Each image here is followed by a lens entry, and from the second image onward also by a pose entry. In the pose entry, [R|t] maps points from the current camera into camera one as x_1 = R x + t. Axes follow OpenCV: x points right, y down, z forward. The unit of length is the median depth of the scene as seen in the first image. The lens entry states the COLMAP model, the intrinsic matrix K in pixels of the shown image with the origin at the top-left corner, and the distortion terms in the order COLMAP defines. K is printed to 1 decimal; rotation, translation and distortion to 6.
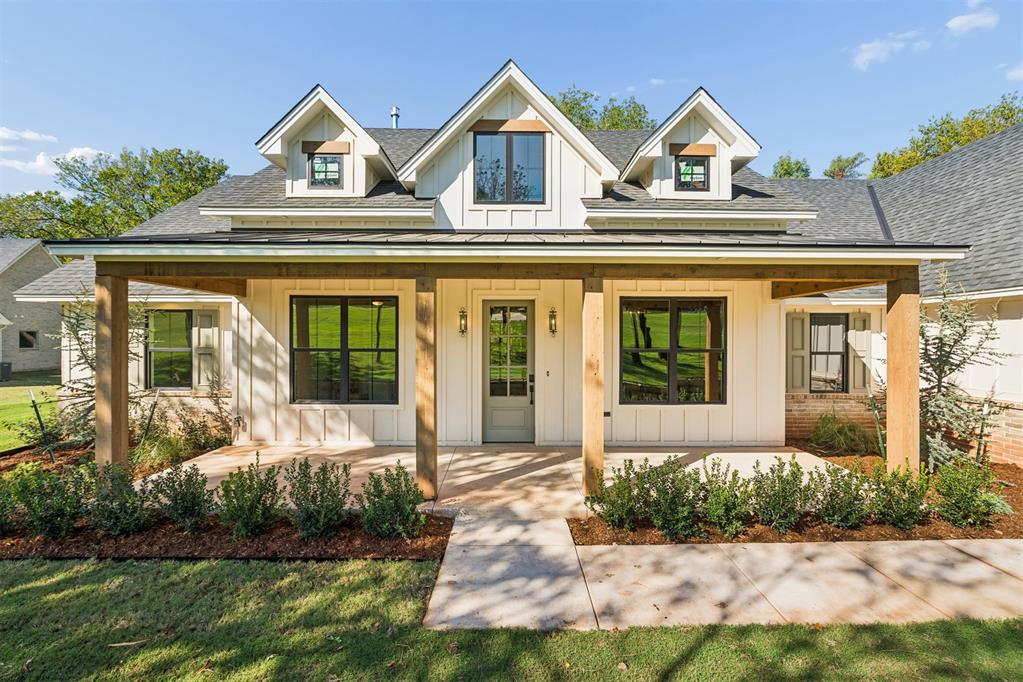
lens RADIAL K [[497.3, 0, 513.6], [0, 497.3, 320.6], [0, 0, 1]] dist [-0.000768, 0.000132]
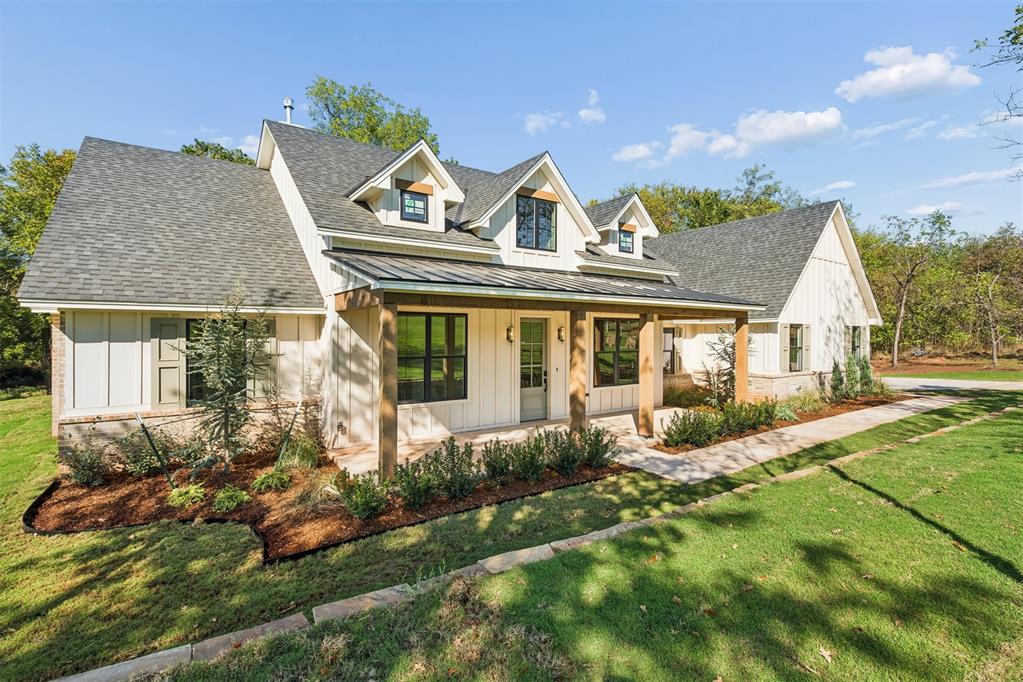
lens RADIAL K [[469.8, 0, 507.3], [0, 469.8, 338.8], [0, 0, 1]] dist [0.001689, 0.000144]
pose [[0.828247, -0.006316, 0.560327, -0.821465], [0.004775, 0.999980, 0.004214, 0.013261], [-0.560342, -0.000815, 0.828261, -0.063313]]
